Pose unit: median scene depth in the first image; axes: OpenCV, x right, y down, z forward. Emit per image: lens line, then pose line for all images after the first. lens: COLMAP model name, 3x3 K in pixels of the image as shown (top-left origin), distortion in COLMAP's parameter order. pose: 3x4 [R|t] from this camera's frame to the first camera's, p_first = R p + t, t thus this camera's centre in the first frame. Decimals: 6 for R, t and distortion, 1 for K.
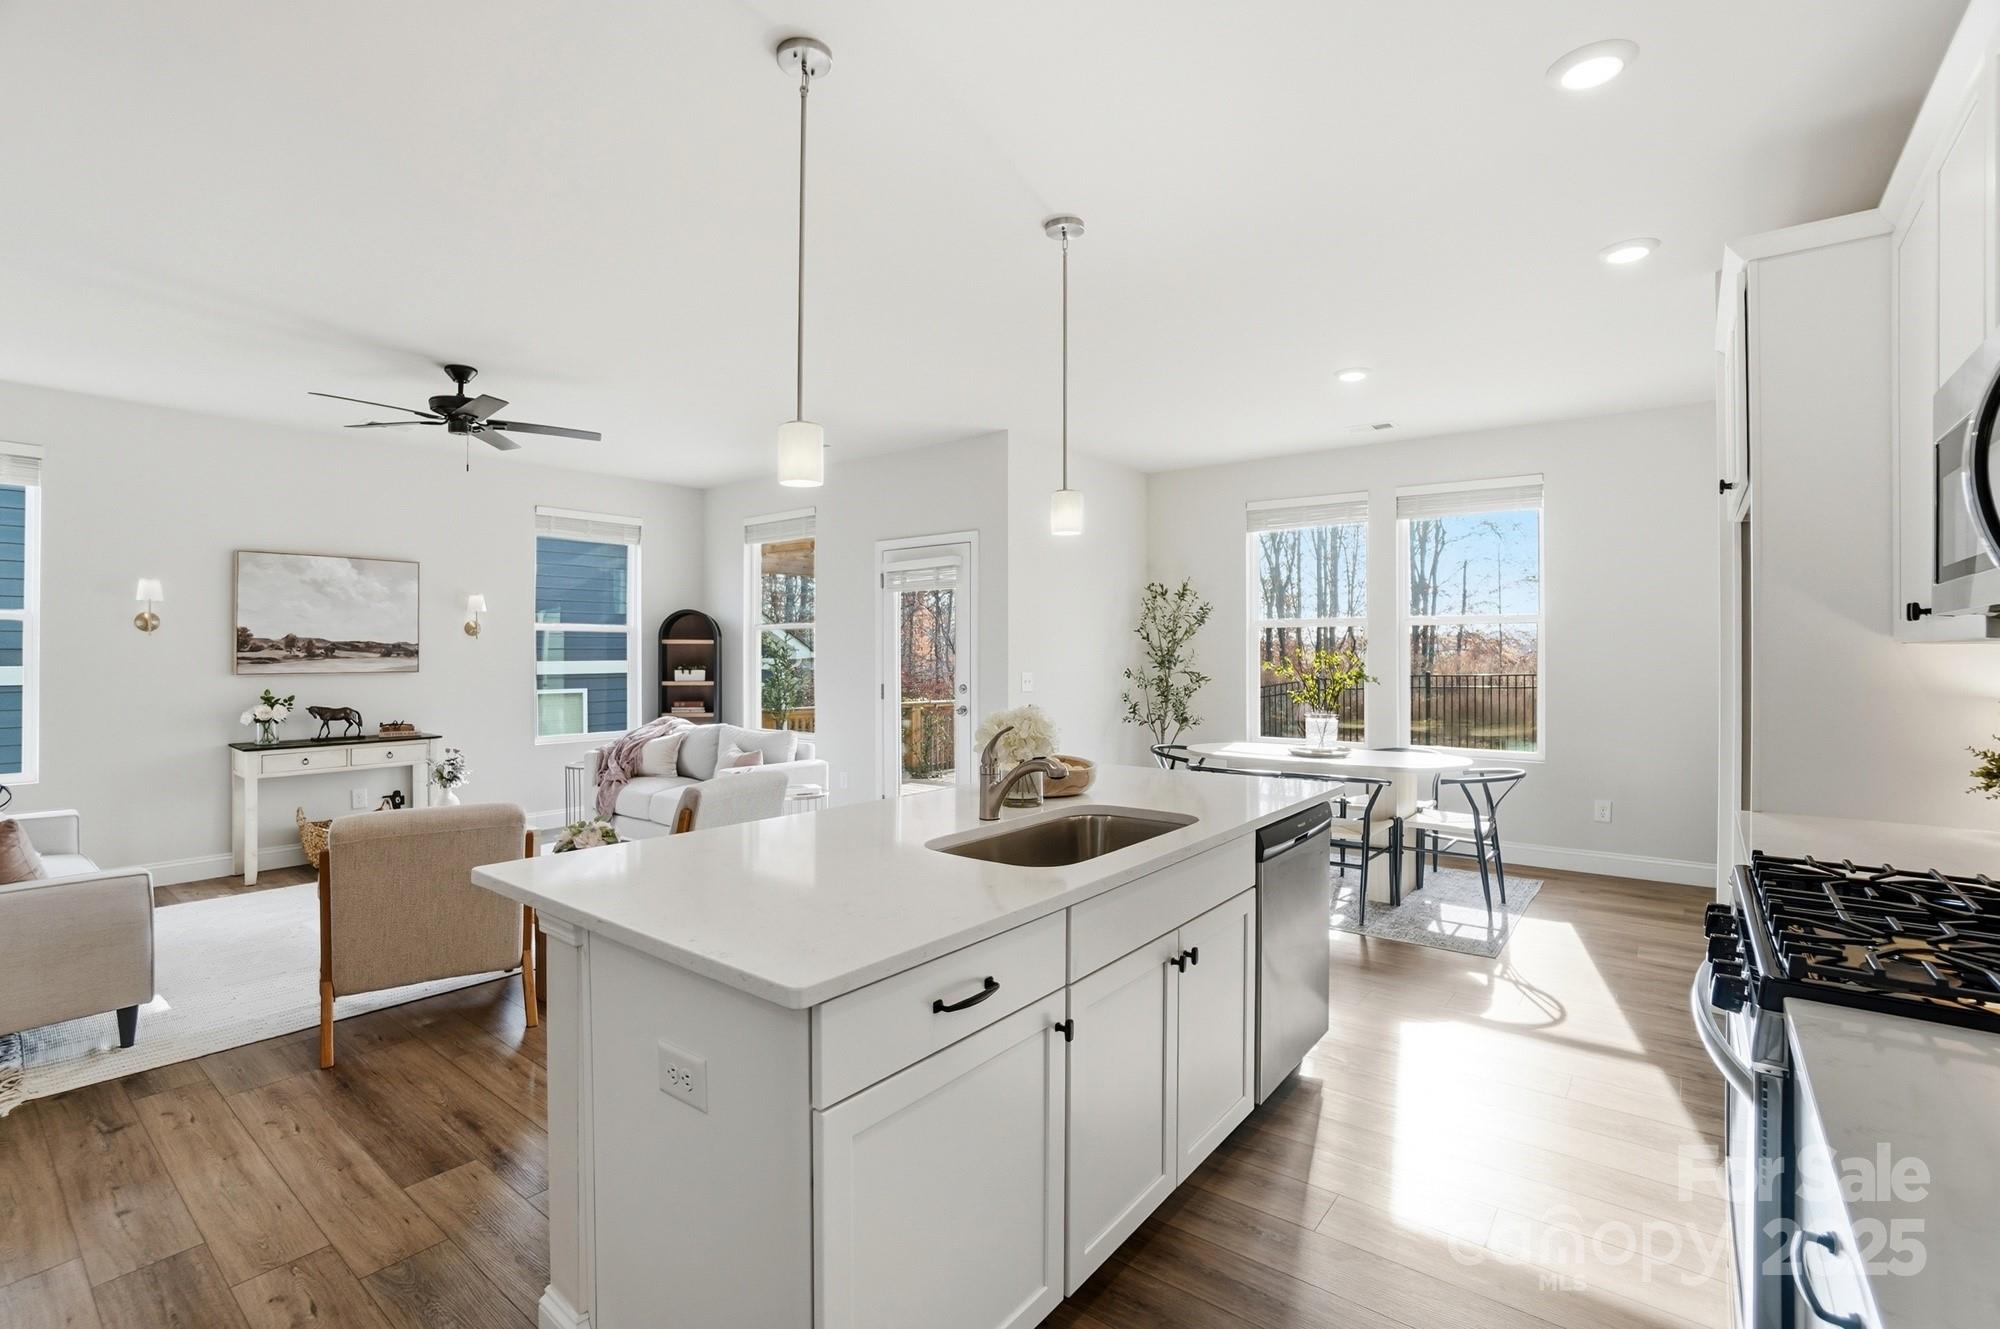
lens RADIAL K [[903.1, 0, 999.7], [0, 903.1, 651.0], [0, 0, 1]] dist [-0.056622, 0.018097]
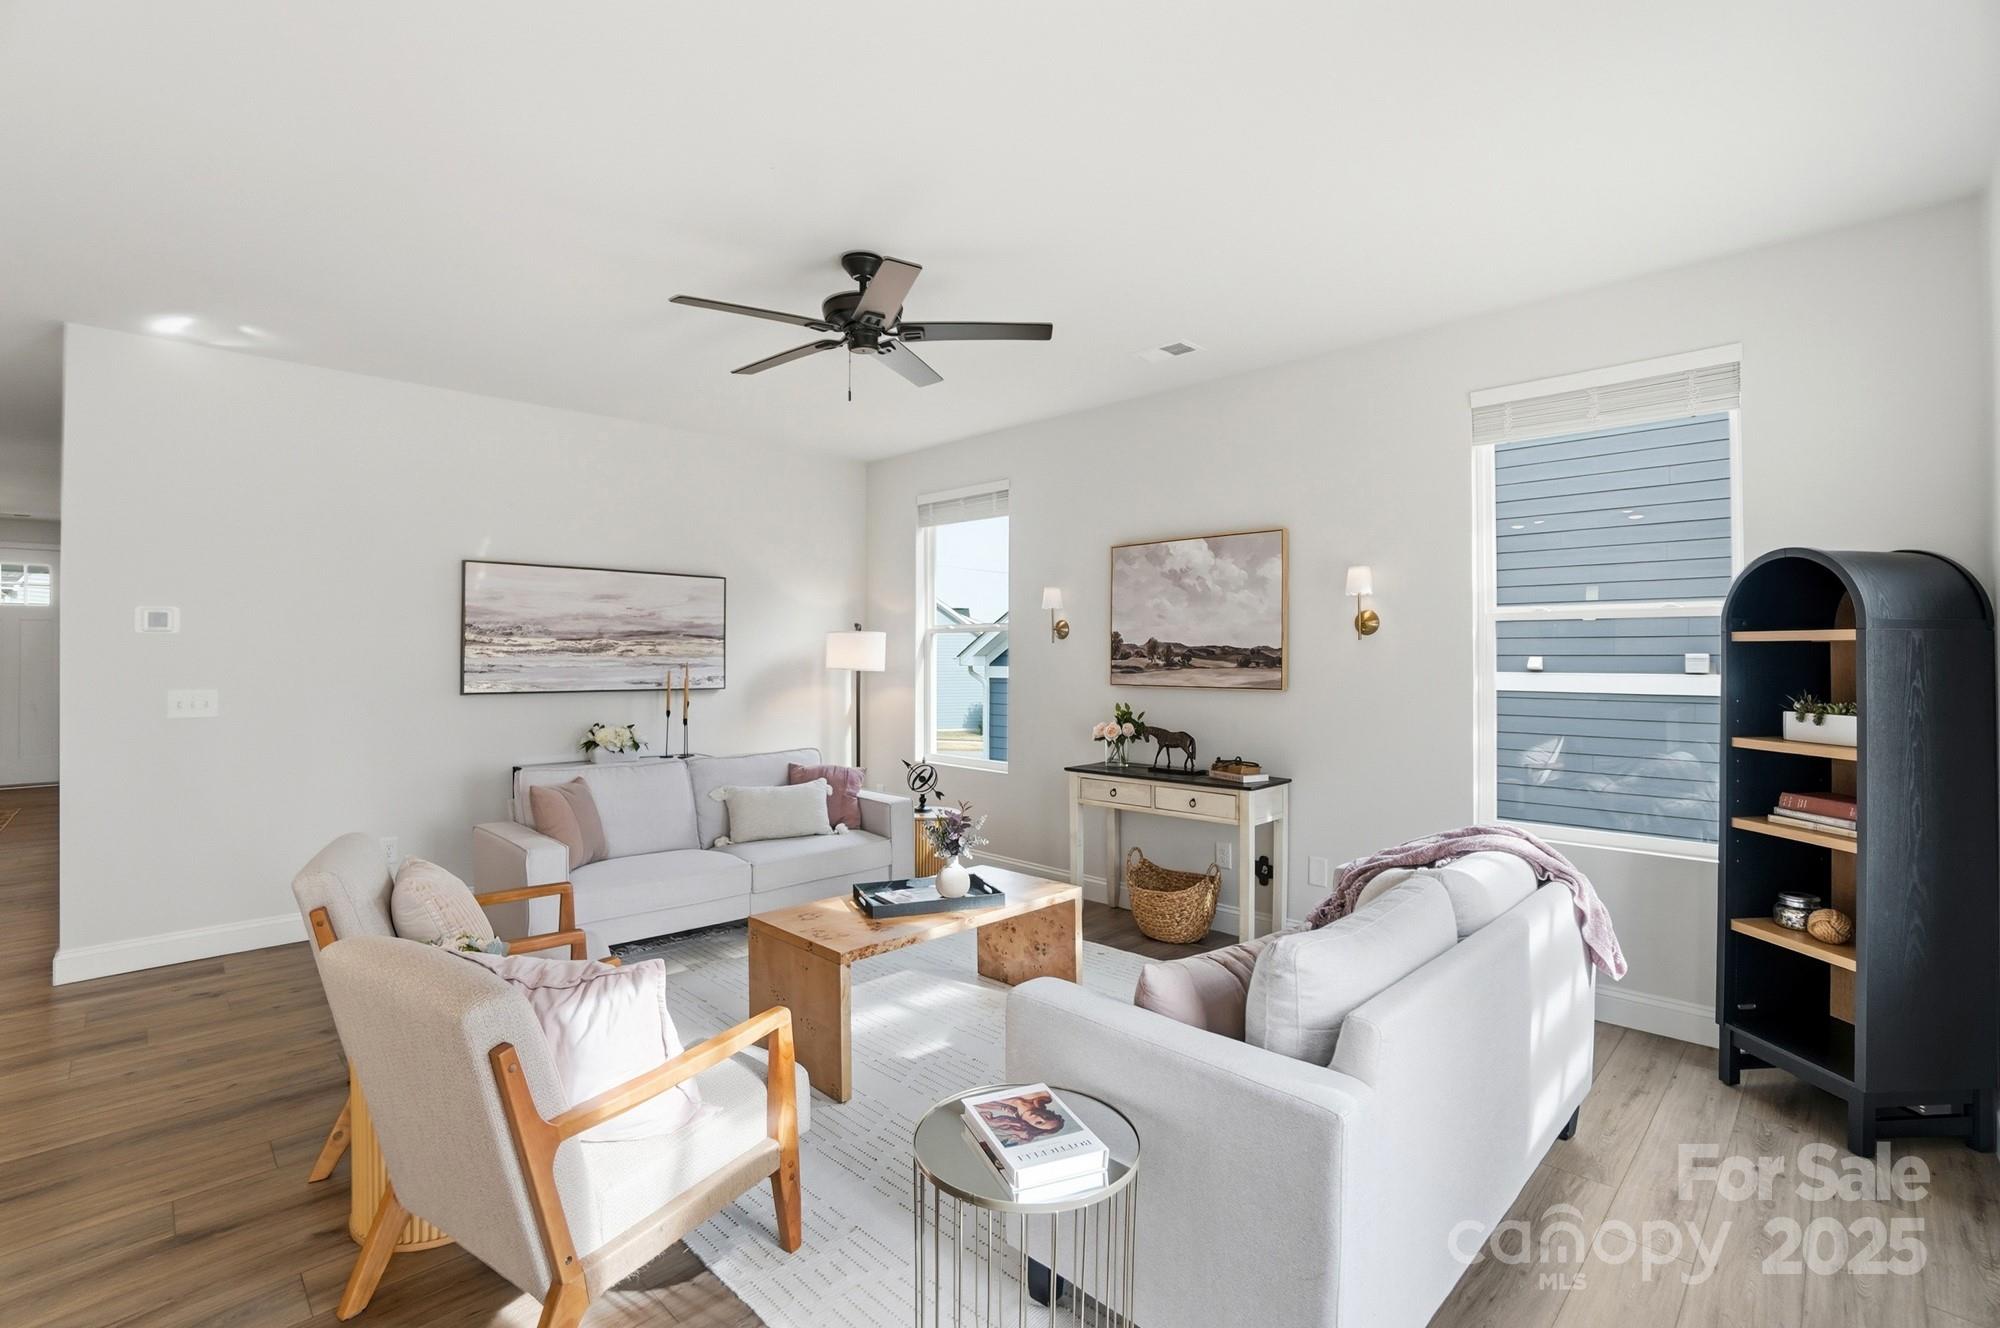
lens RADIAL K [[903.1, 0, 997.3], [0, 903.1, 644.8], [0, 0, 1]] dist [-0.056622, 0.018097]
pose [[-0.127957, -0.012167, -0.991705, 0.060916], [-0.001001, 0.999926, -0.012139, -0.002585], [0.991779, -0.000561, -0.127960, 0.942559]]
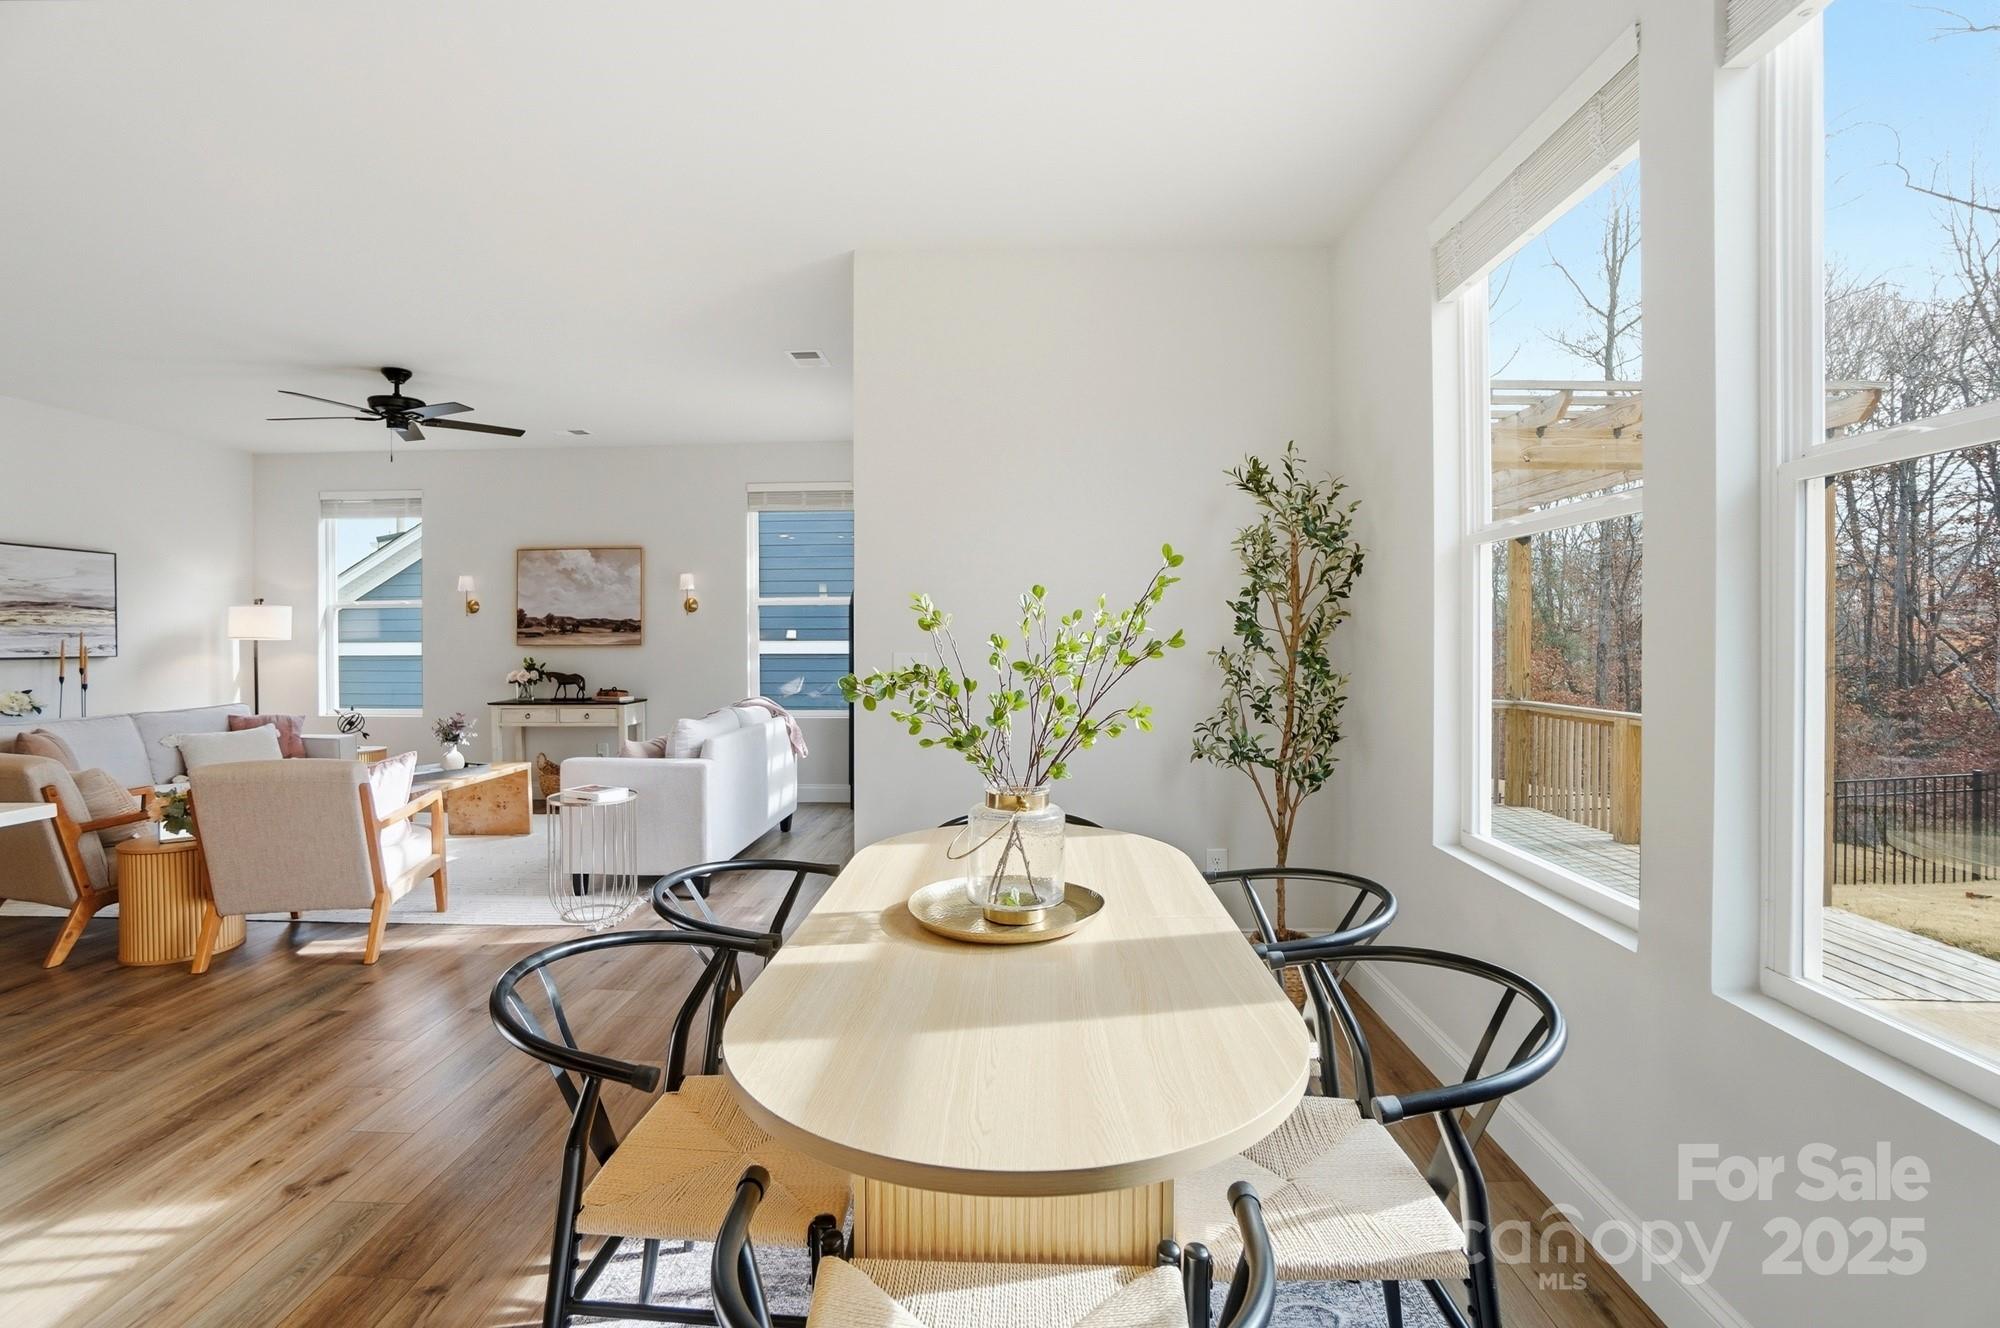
lens RADIAL K [[903.1, 0, 990.9], [0, 903.1, 645.0], [0, 0, 1]] dist [-0.056622, 0.018097]
pose [[0.579388, 0.004850, -0.815038, 0.576146], [0.004629, 0.999947, 0.009241, 0.016071], [0.815039, -0.009127, 0.579334, 0.759320]]
